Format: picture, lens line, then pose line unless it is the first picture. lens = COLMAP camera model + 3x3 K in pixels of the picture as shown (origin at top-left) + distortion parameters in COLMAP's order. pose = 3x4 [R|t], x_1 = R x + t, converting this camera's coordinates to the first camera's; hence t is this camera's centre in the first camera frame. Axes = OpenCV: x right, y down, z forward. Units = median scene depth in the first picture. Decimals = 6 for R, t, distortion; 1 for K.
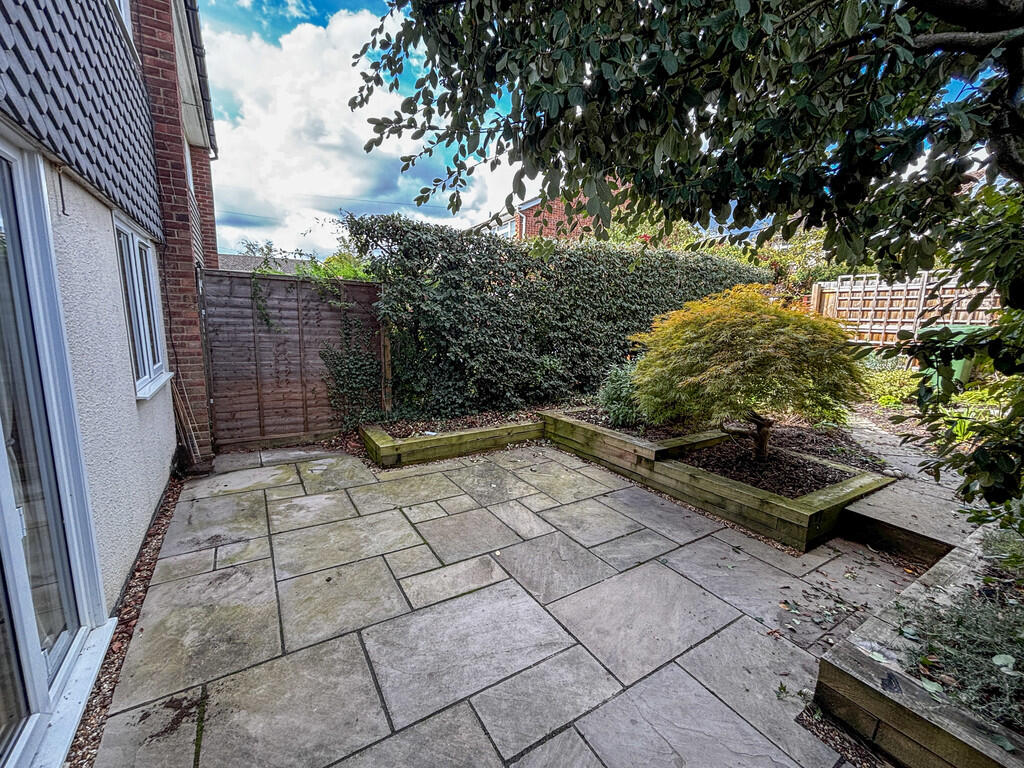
lens RADIAL K [[426.8, 0, 516.0], [0, 426.8, 385.2], [0, 0, 1]] dist [-0.002152, 0.000323]
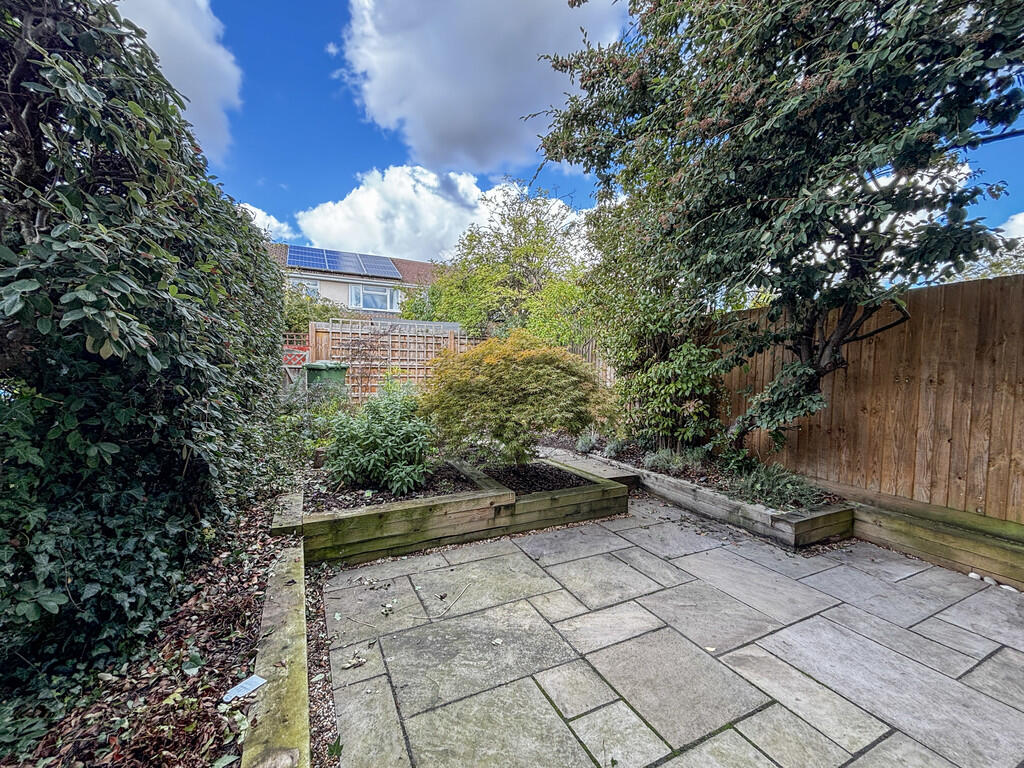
lens RADIAL K [[426.8, 0, 513.8], [0, 426.8, 384.8], [0, 0, 1]] dist [-0.002152, 0.000323]
pose [[0.106058, -0.068811, 0.991976, -0.710057], [0.148497, 0.987512, 0.052624, -0.158081], [-0.983209, 0.141724, 0.114952, 1.028640]]
